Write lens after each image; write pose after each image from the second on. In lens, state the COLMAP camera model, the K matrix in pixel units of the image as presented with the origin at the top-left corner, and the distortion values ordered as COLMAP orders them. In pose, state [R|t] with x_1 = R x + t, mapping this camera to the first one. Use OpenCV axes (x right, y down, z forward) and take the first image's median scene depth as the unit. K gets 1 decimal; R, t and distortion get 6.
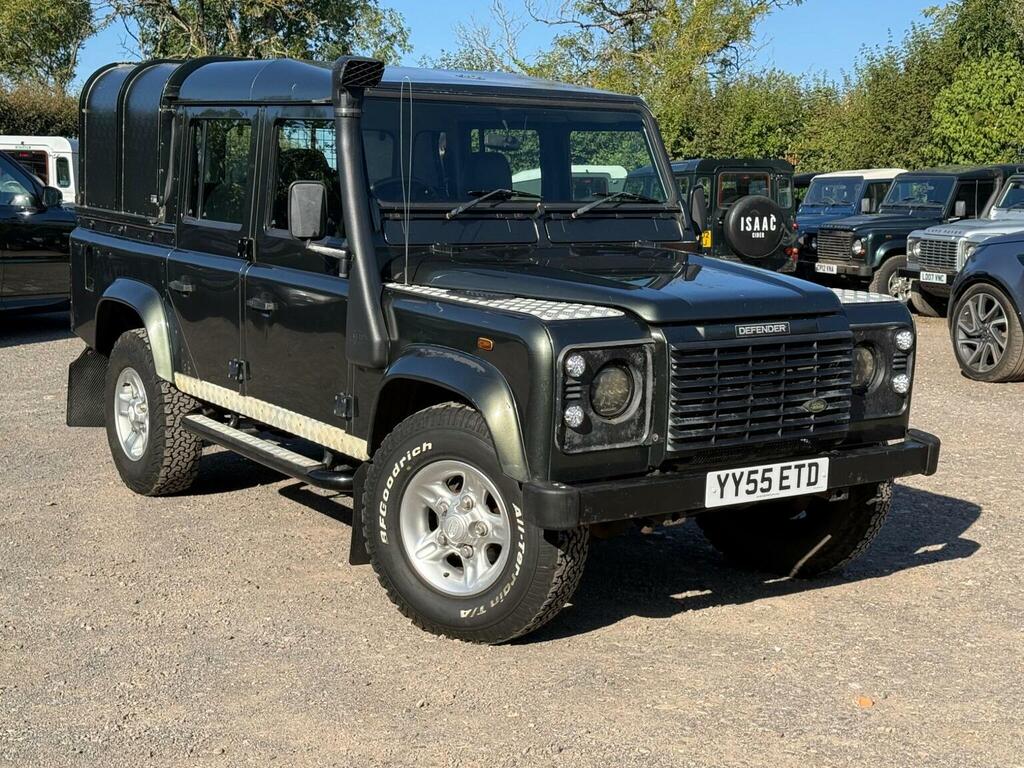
lens RADIAL K [[1527.1, 0, 522.0], [0, 1527.1, 387.9], [0, 0, 1]] dist [0.137780, -0.098226]
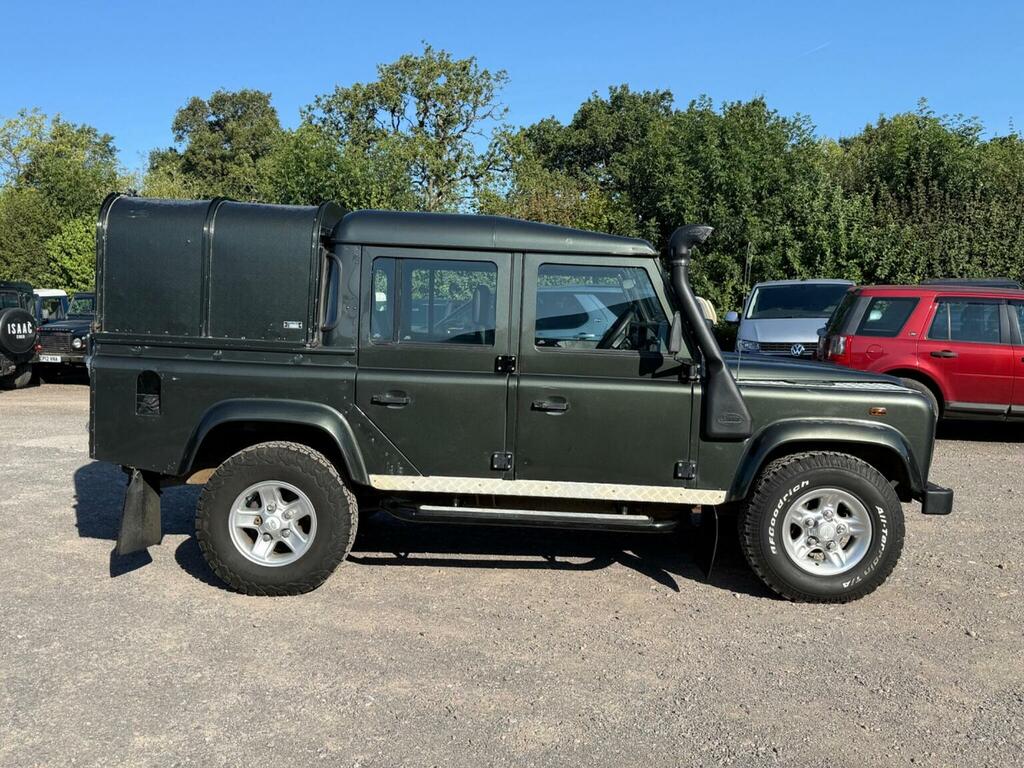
lens RADIAL K [[903.5, 0, 512.0], [0, 903.5, 384.0], [0, 0, 1]] dist [0.008505, -0.000007]
pose [[0.586949, -0.073130, 0.806314, -0.897740], [0.101623, 0.994690, 0.016239, -0.098448], [-0.803221, 0.072408, 0.591264, 0.654432]]
